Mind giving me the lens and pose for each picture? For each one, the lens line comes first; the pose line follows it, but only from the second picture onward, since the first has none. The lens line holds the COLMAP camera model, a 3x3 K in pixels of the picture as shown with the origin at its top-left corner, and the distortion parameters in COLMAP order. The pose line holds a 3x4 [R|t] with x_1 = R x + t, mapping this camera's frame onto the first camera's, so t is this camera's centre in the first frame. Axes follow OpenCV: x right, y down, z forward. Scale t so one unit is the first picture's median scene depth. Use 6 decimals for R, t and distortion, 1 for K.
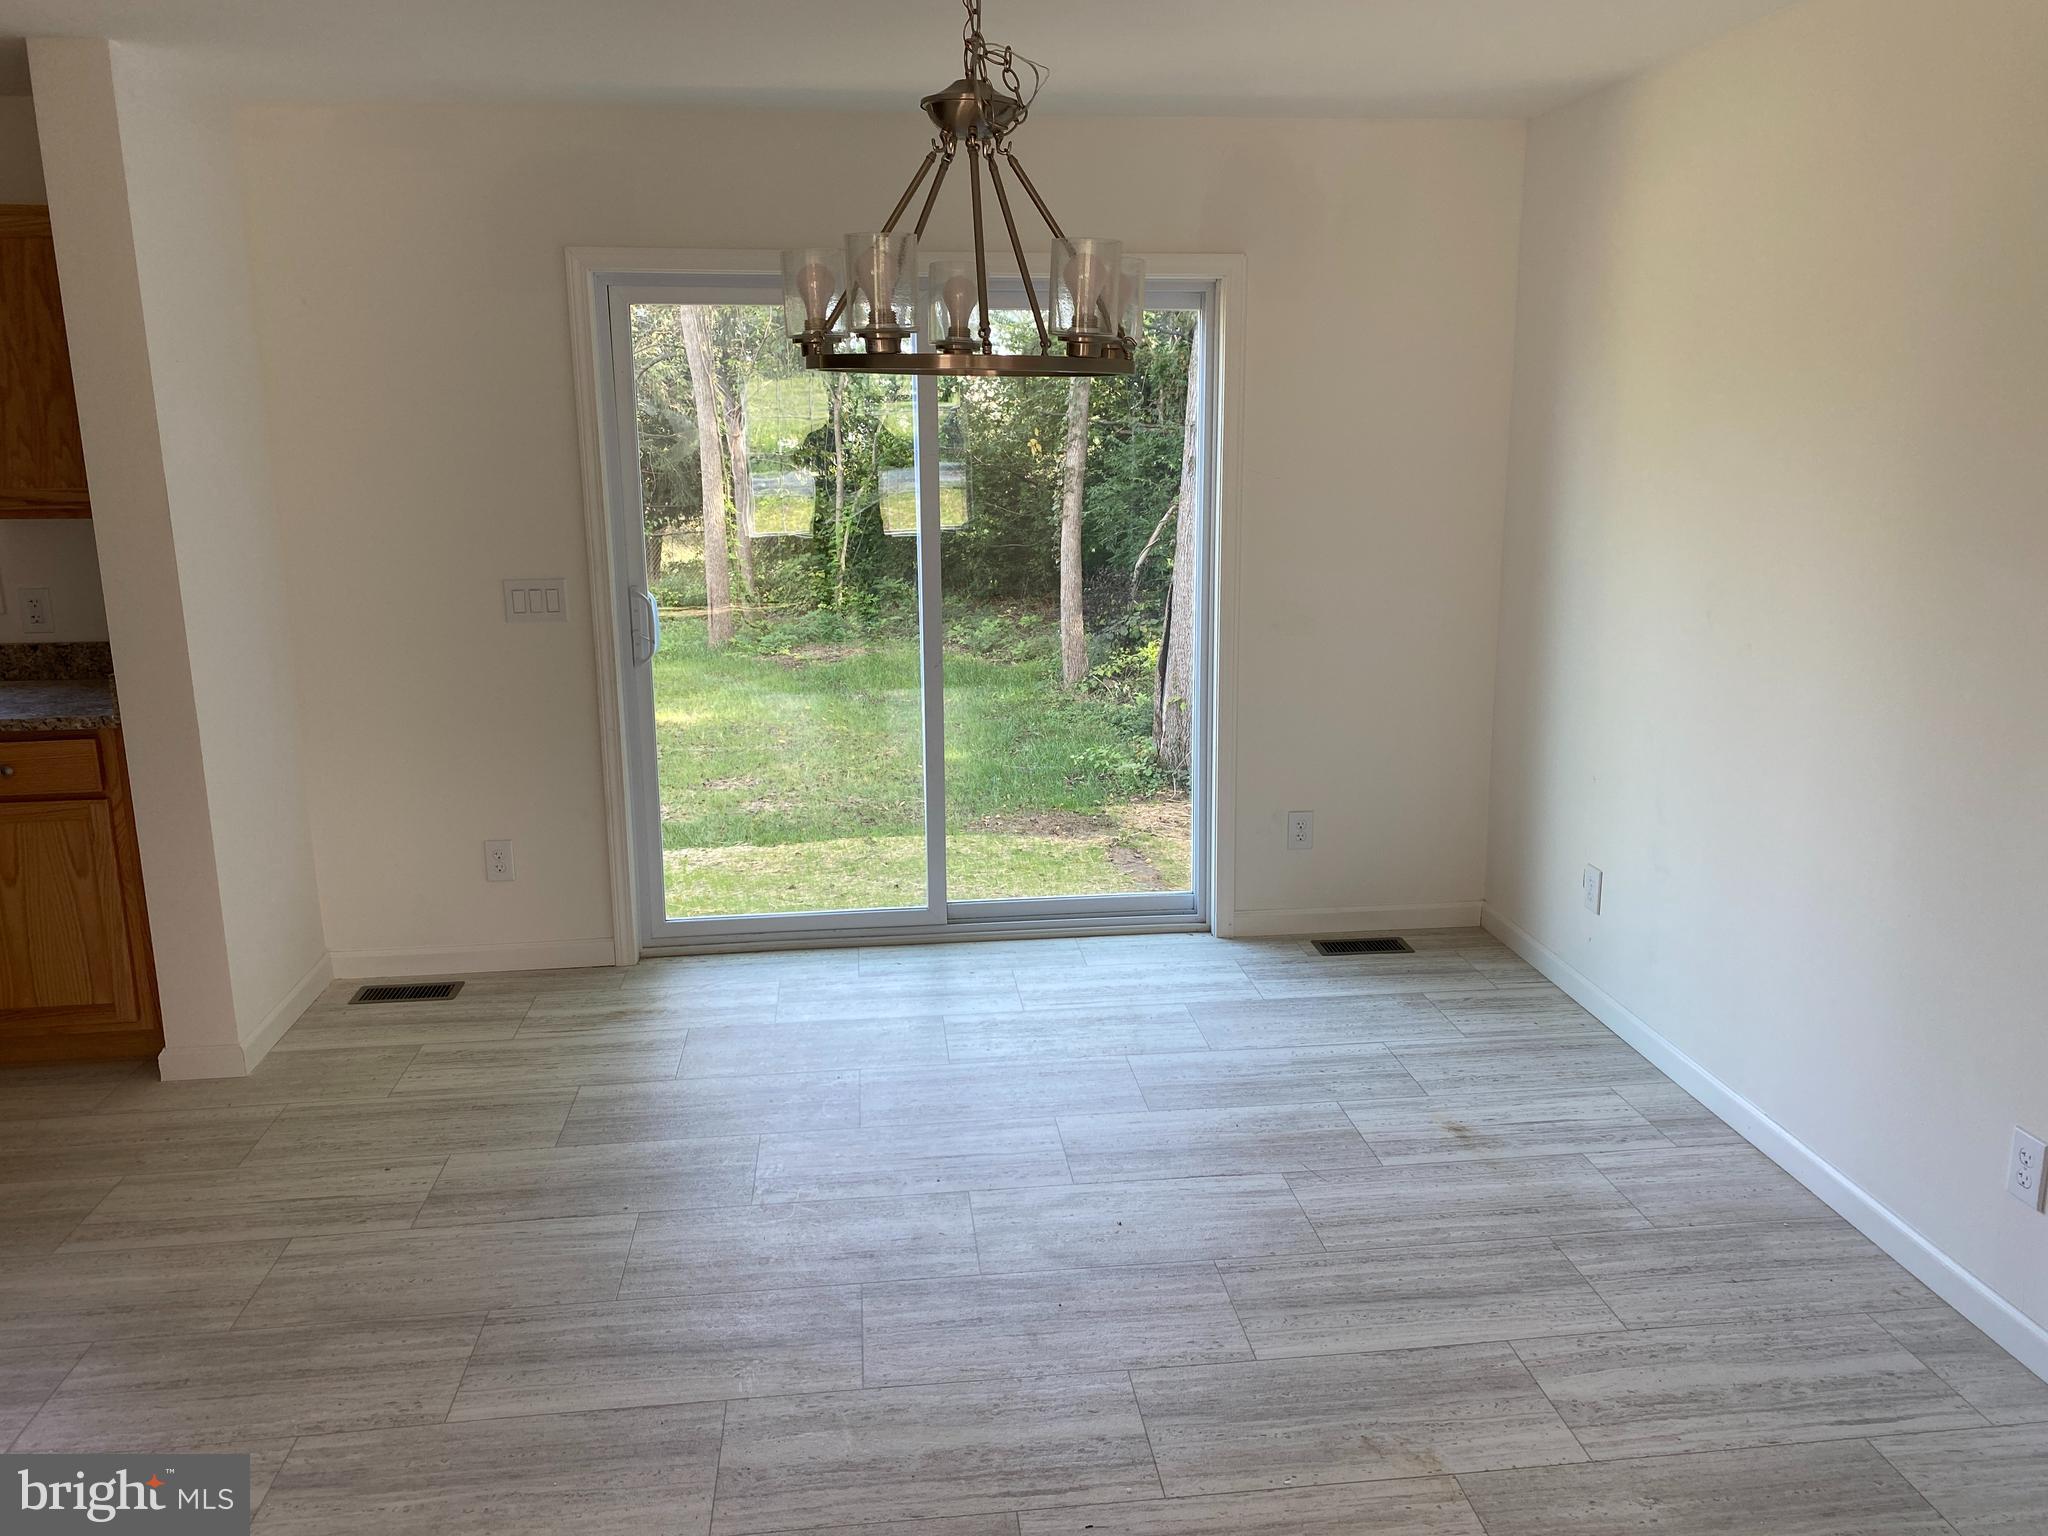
lens RADIAL K [[1535.6, 0, 1024.5], [0, 1535.6, 755.2], [0, 0, 1]] dist [0.054604, -0.085143]
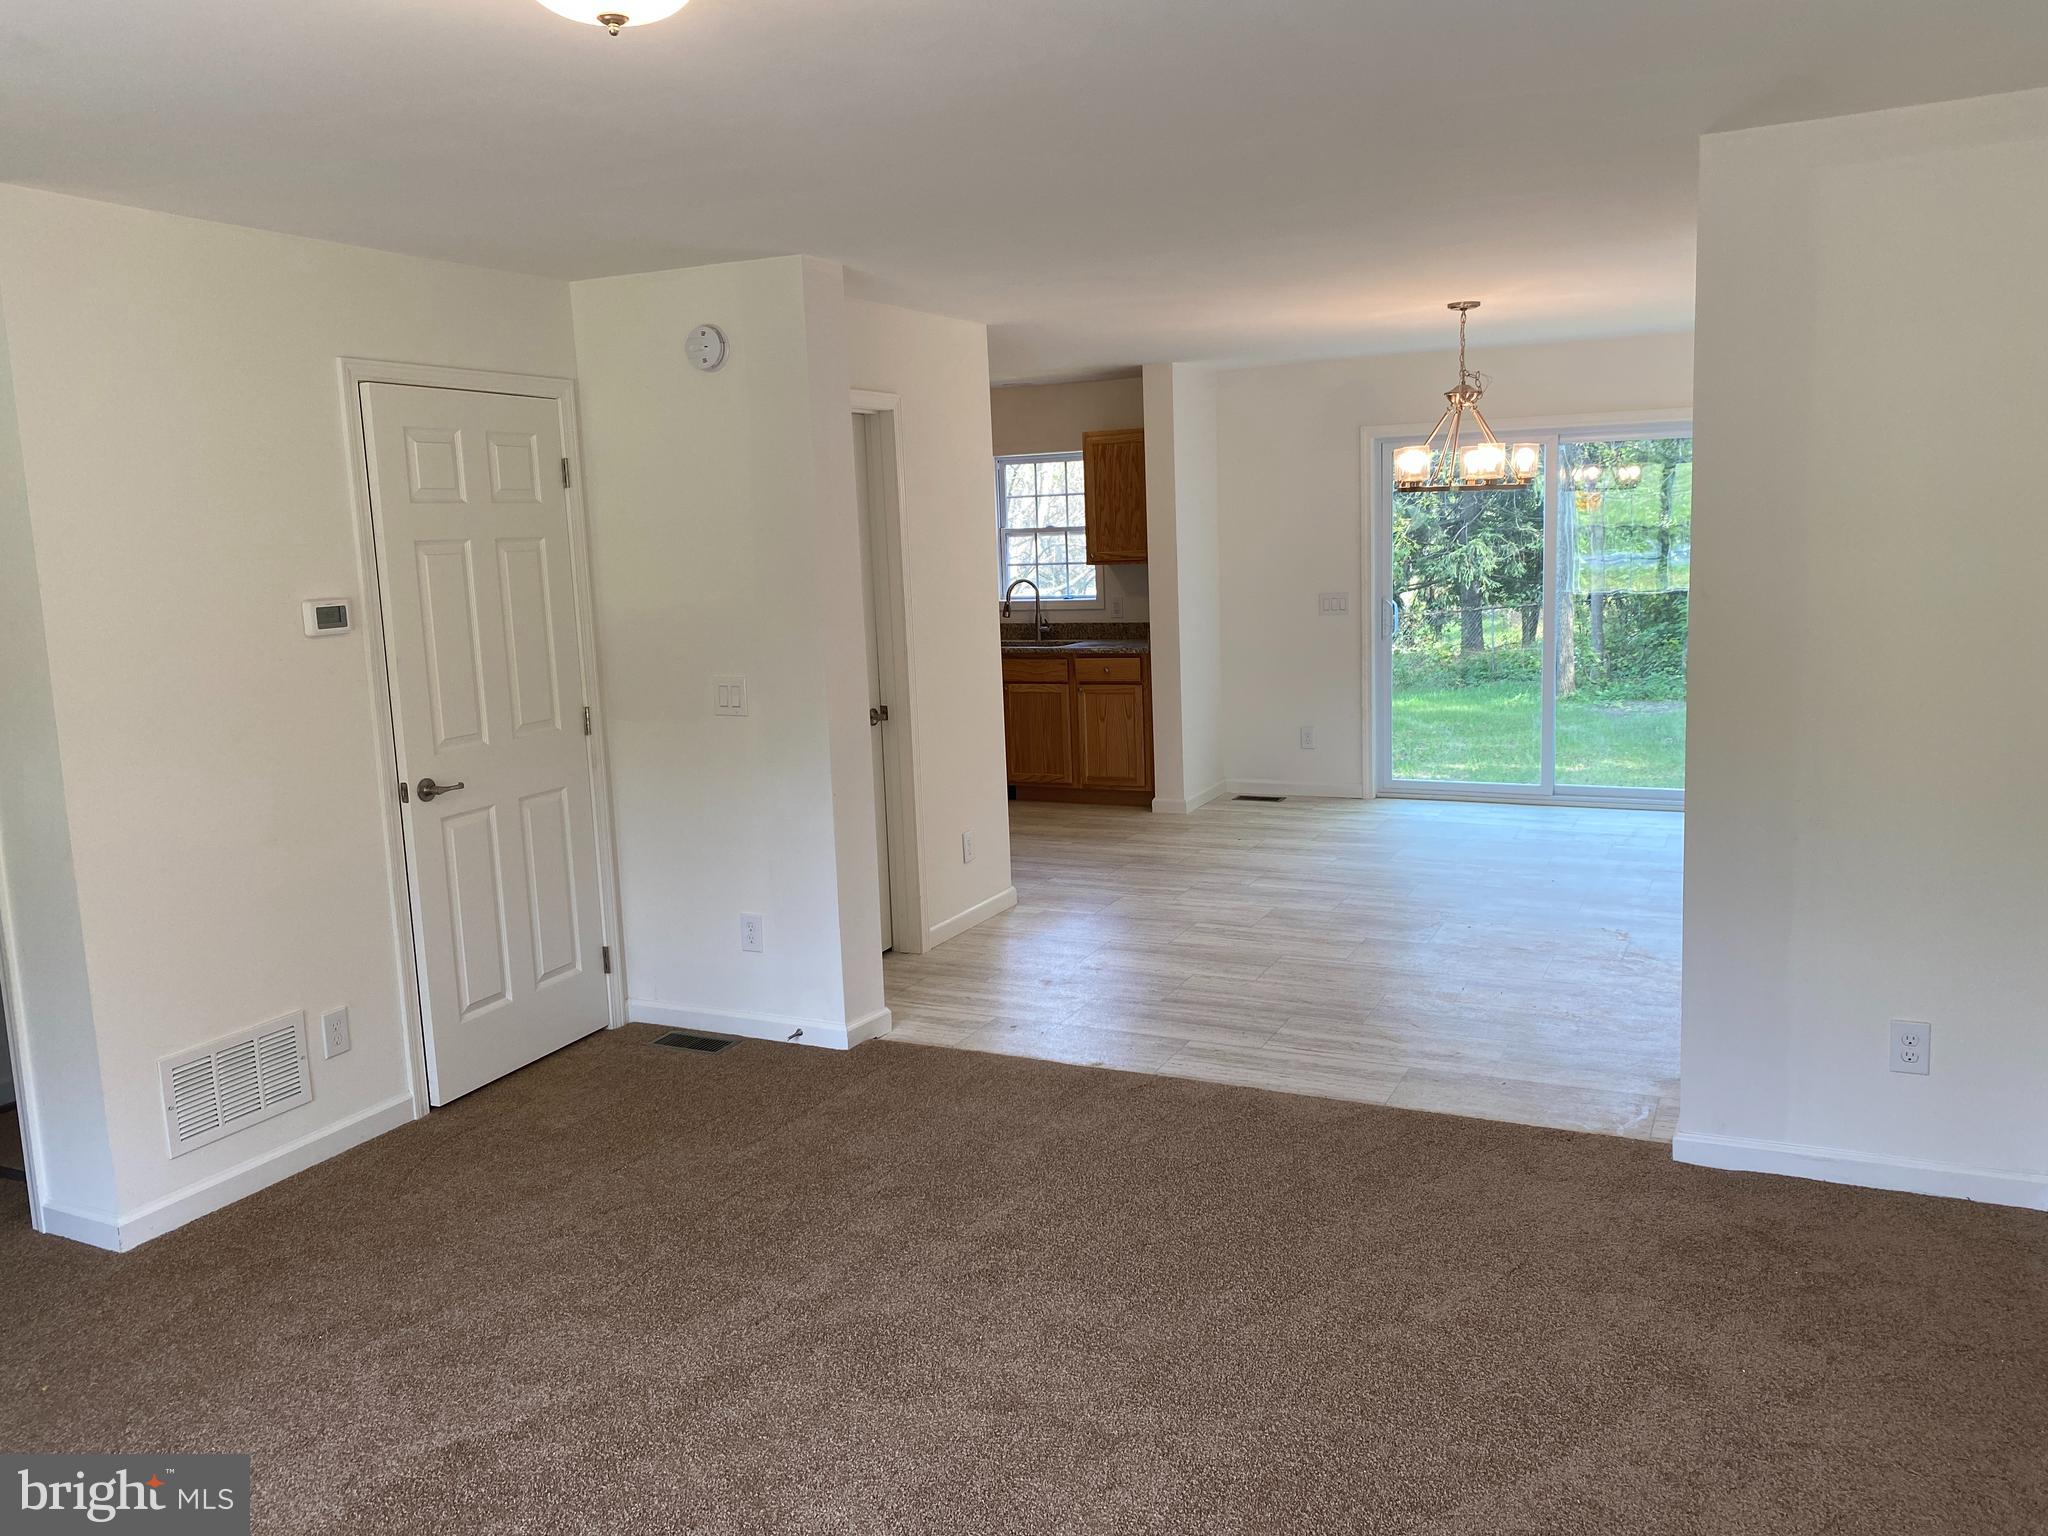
lens RADIAL K [[1535.6, 0, 1019.6], [0, 1535.6, 772.4], [0, 0, 1]] dist [0.054604, -0.085143]
pose [[0.837068, 0.064756, -0.543252, 0.479817], [-0.087469, 0.996038, -0.016048, 0.201771], [0.540061, 0.060951, 0.839416, -0.962618]]
